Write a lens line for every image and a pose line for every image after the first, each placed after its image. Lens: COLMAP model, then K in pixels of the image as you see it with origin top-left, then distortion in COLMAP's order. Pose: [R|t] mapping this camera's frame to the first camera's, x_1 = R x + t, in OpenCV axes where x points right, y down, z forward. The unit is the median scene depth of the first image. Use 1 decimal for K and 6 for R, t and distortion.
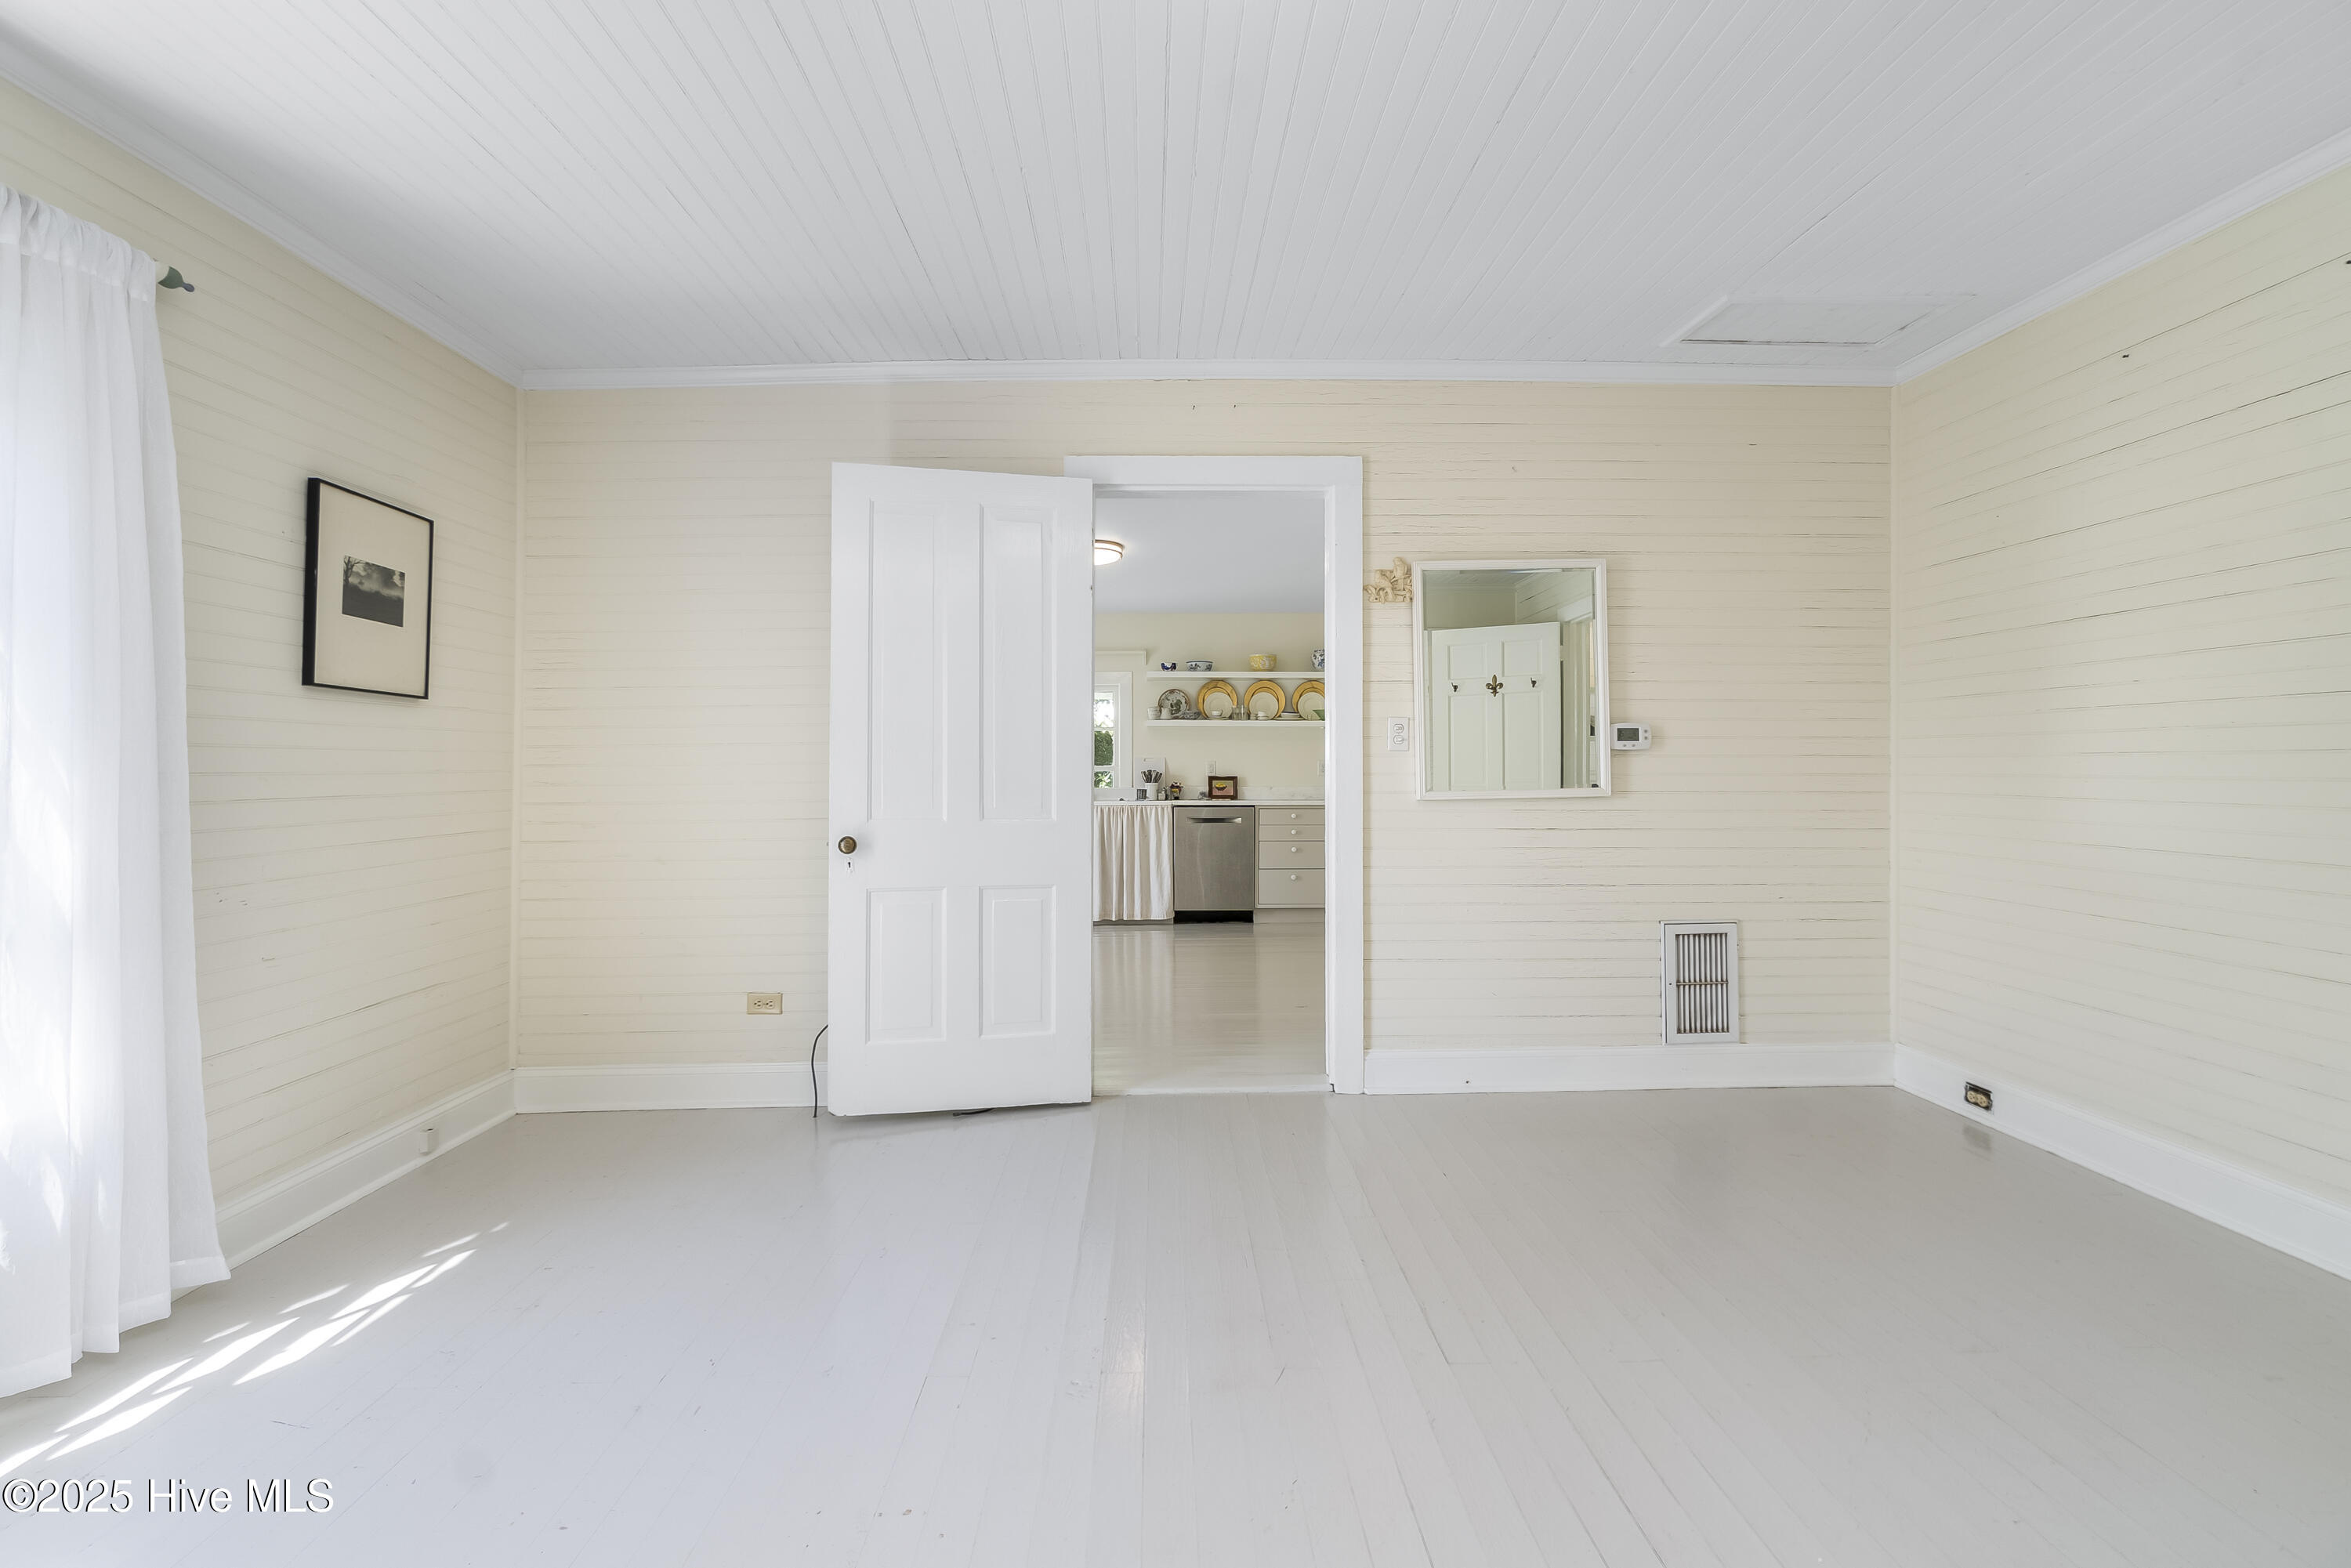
lens RADIAL K [[1031.3, 0, 1178.6], [0, 1031.3, 777.0], [0, 0, 1]] dist [-0.000491, 0.000129]
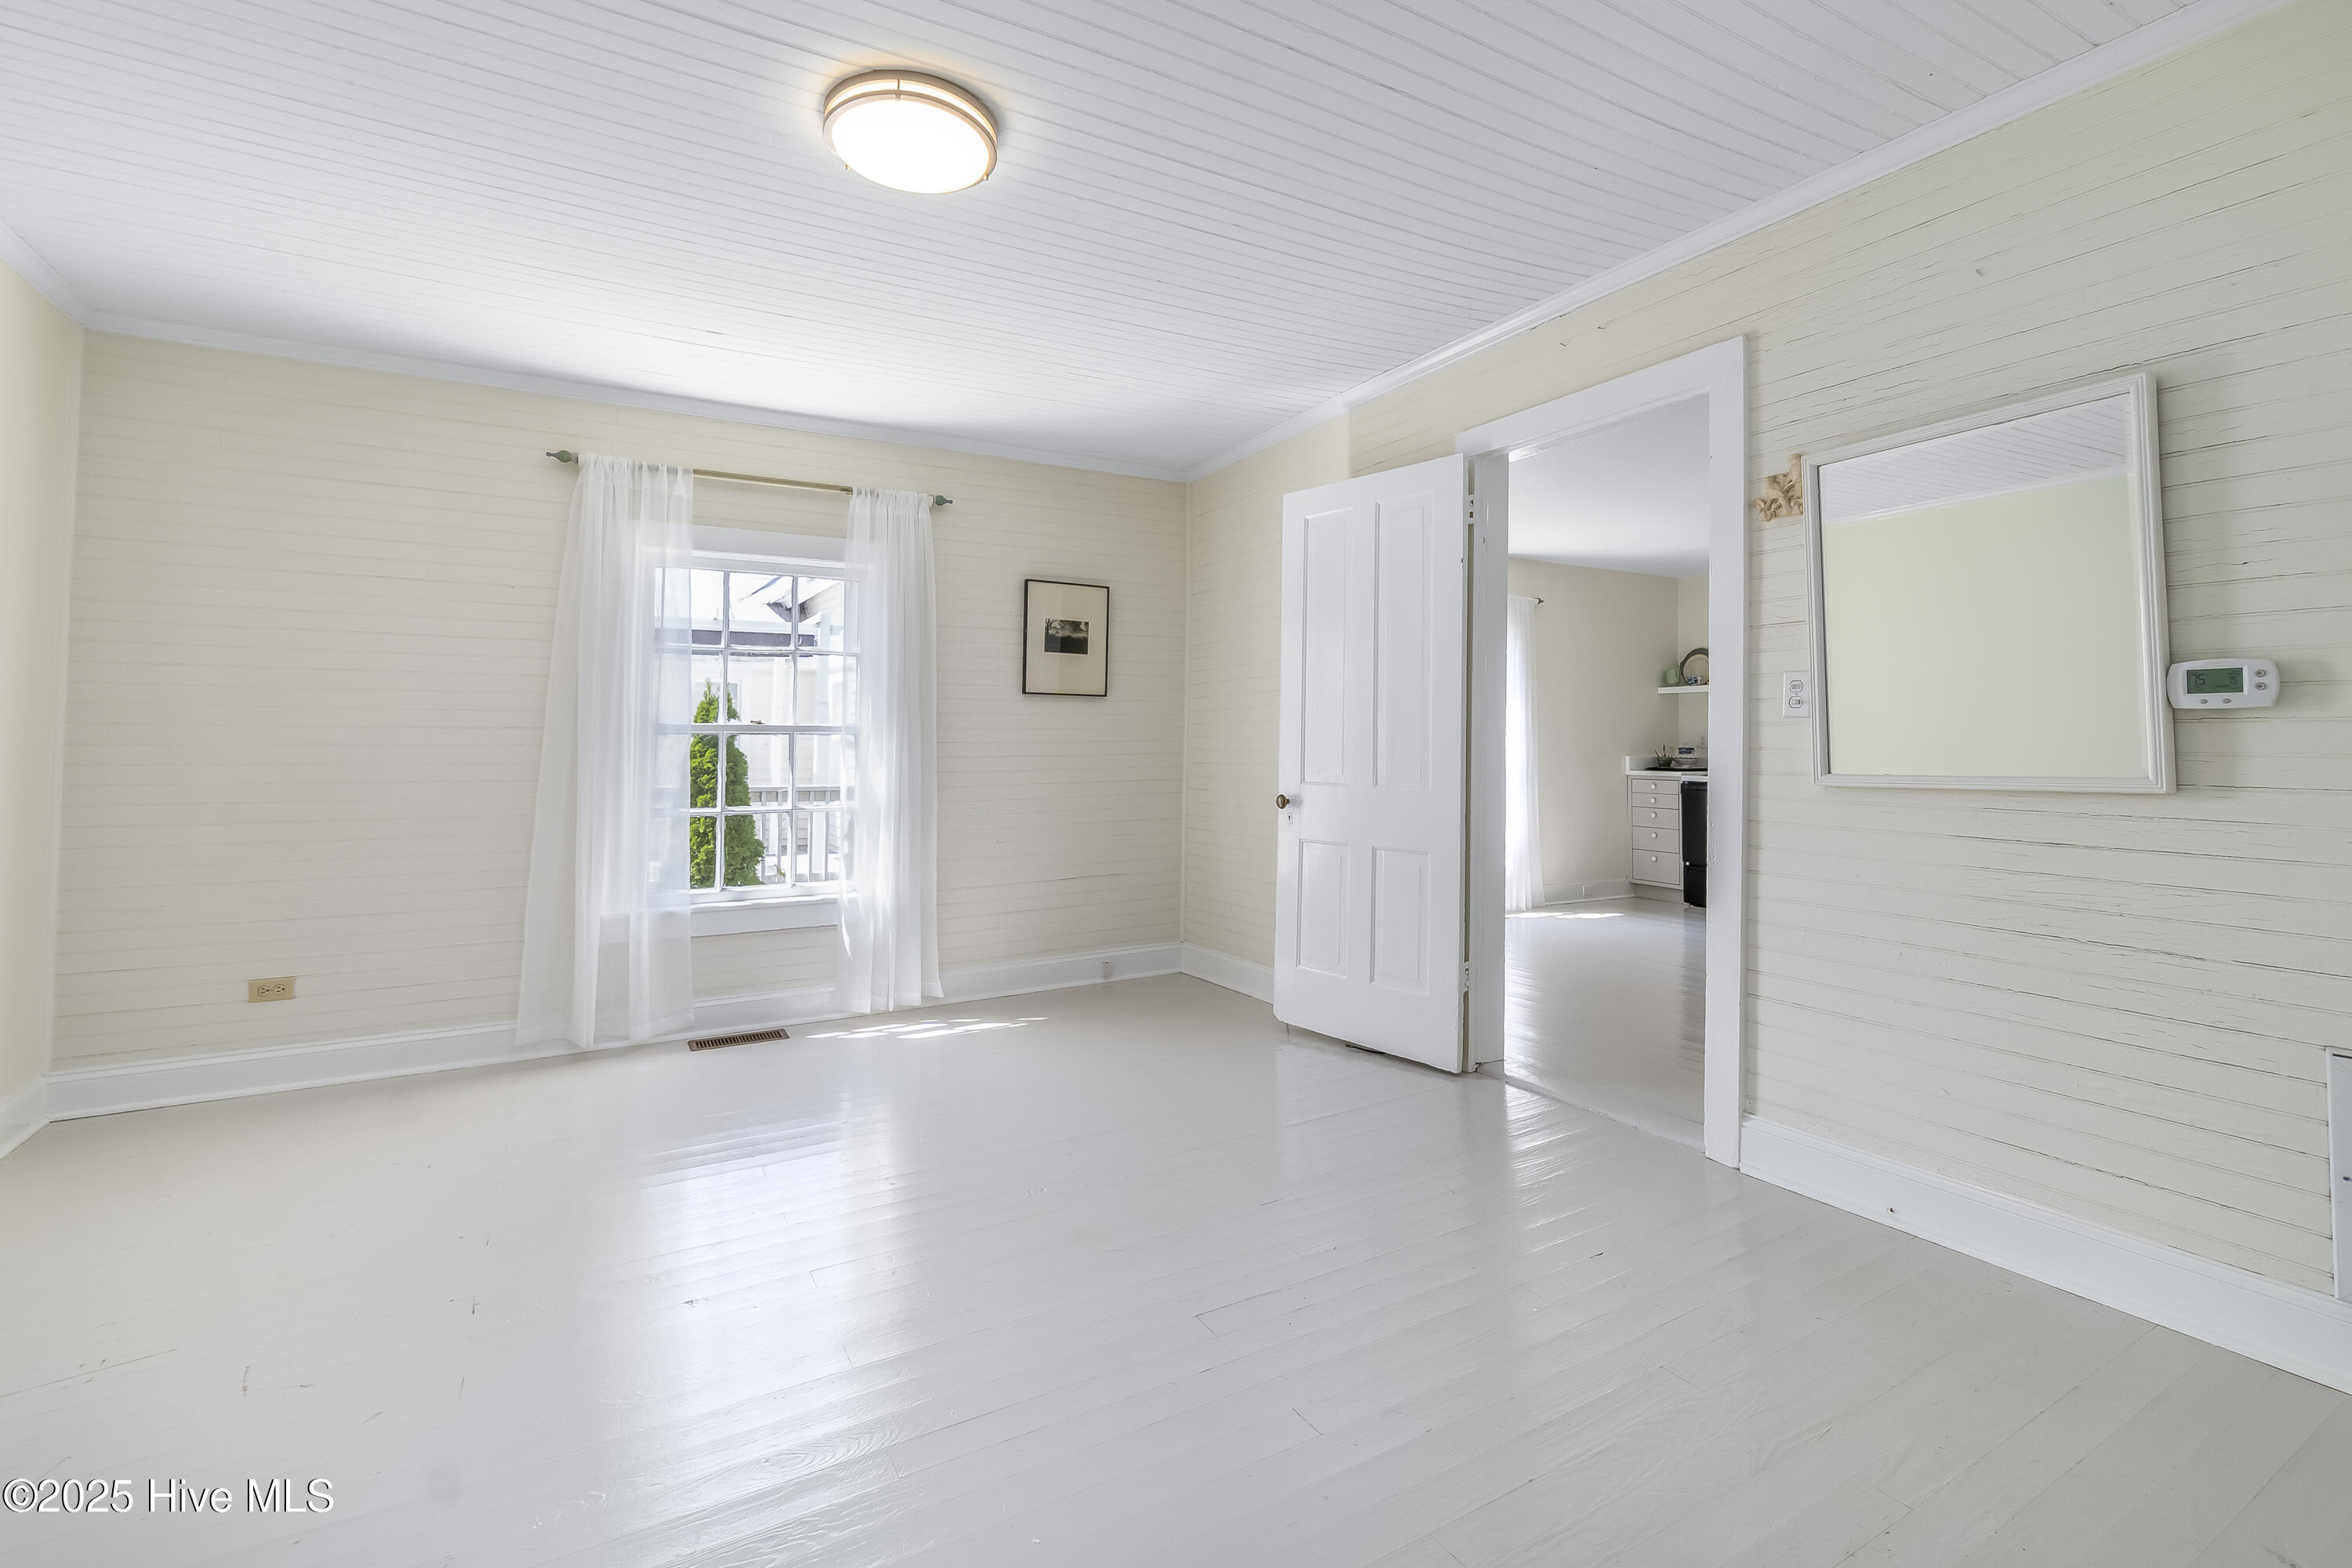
lens RADIAL K [[1031.8, 0, 1147.8], [0, 1031.8, 712.3], [0, 0, 1]] dist [-0.000491, 0.000129]
pose [[0.472815, -0.019774, -0.880940, 0.647127], [-0.002856, 0.999709, -0.023973, -0.010274], [0.881157, 0.013851, 0.472620, 0.252771]]
